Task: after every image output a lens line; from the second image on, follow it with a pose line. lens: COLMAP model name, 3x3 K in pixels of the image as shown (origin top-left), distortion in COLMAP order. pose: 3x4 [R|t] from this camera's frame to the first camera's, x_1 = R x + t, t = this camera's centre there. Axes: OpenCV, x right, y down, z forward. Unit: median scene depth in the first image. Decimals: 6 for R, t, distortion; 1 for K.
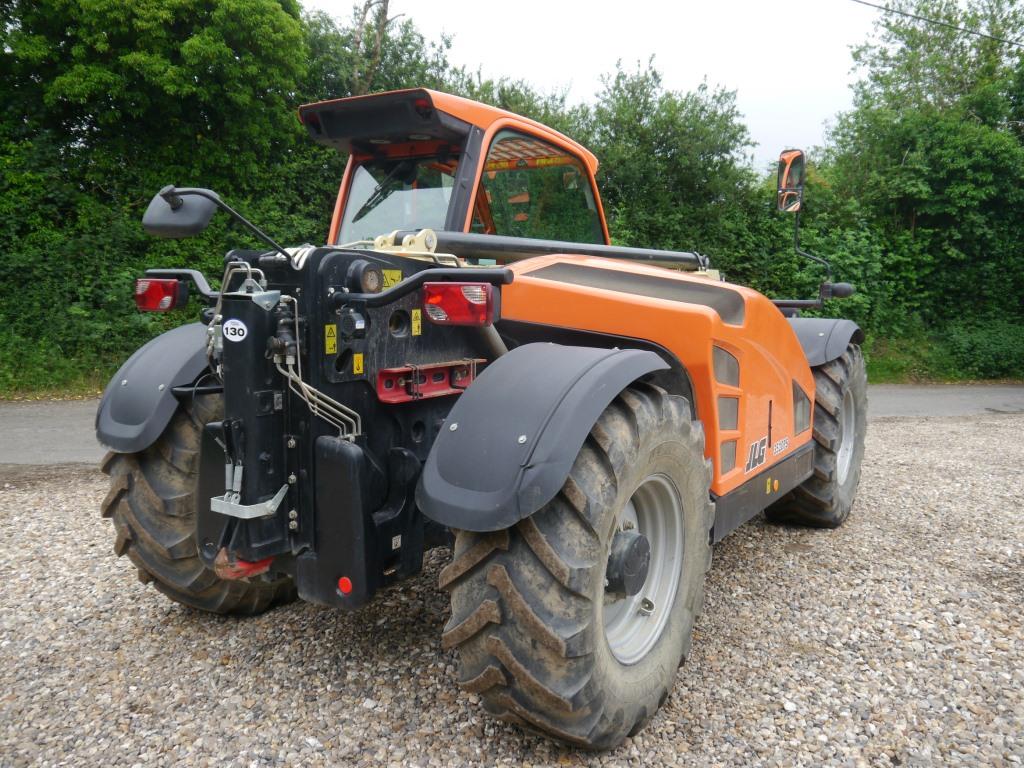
lens RADIAL K [[847.4, 0, 512.0], [0, 847.4, 384.0], [0, 0, 1]] dist [-0.016171, 0.012423]
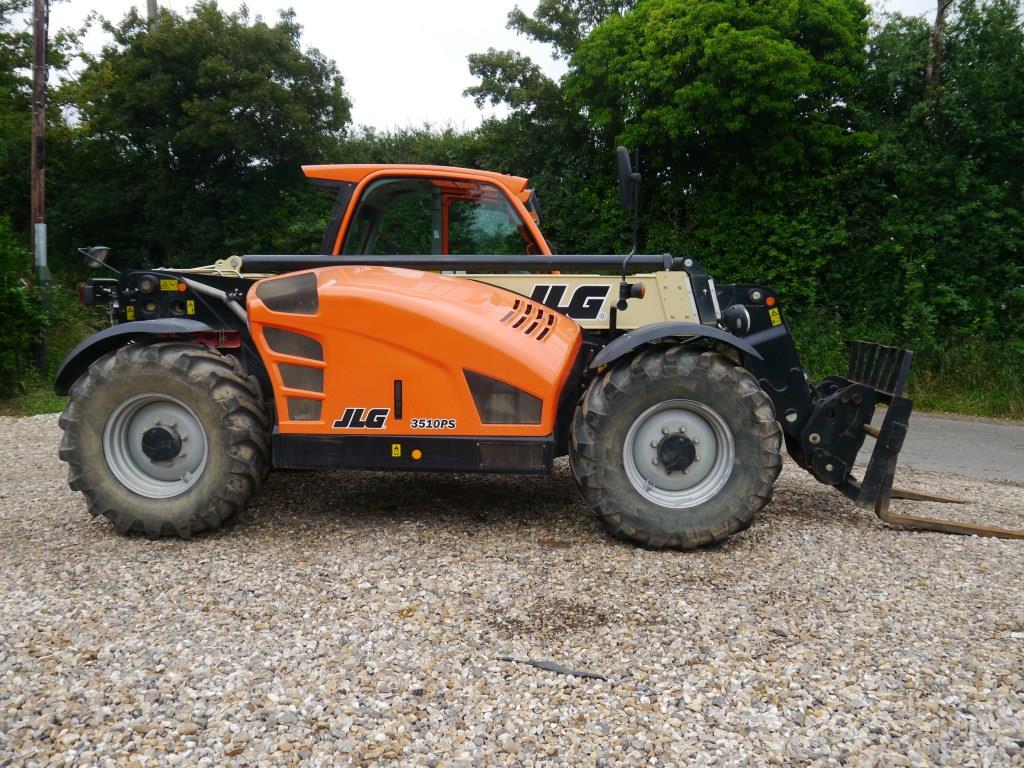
lens RADIAL K [[857.3, 0, 512.0], [0, 857.3, 384.0], [0, 0, 1]] dist [-0.036048, 0.010945]
pose [[0.525525, 0.080533, -0.846958, 1.103119], [-0.095304, 0.994817, 0.035458, -0.026178], [0.845424, 0.062084, 0.530476, 0.372857]]
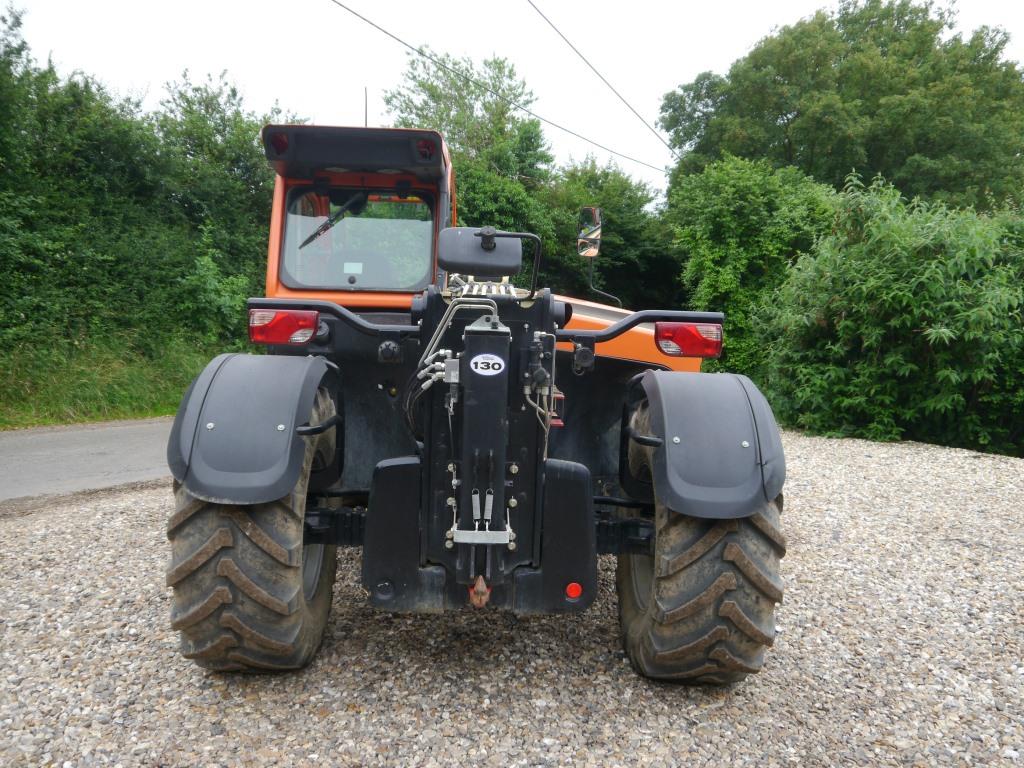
lens RADIAL K [[847.4, 0, 512.0], [0, 847.4, 384.0], [0, 0, 1]] dist [-0.016171, 0.012423]
pose [[0.813292, -0.038229, 0.580598, -0.151191], [0.050576, 0.998707, -0.005086, -0.005440], [-0.579653, 0.033501, 0.814174, 0.021893]]
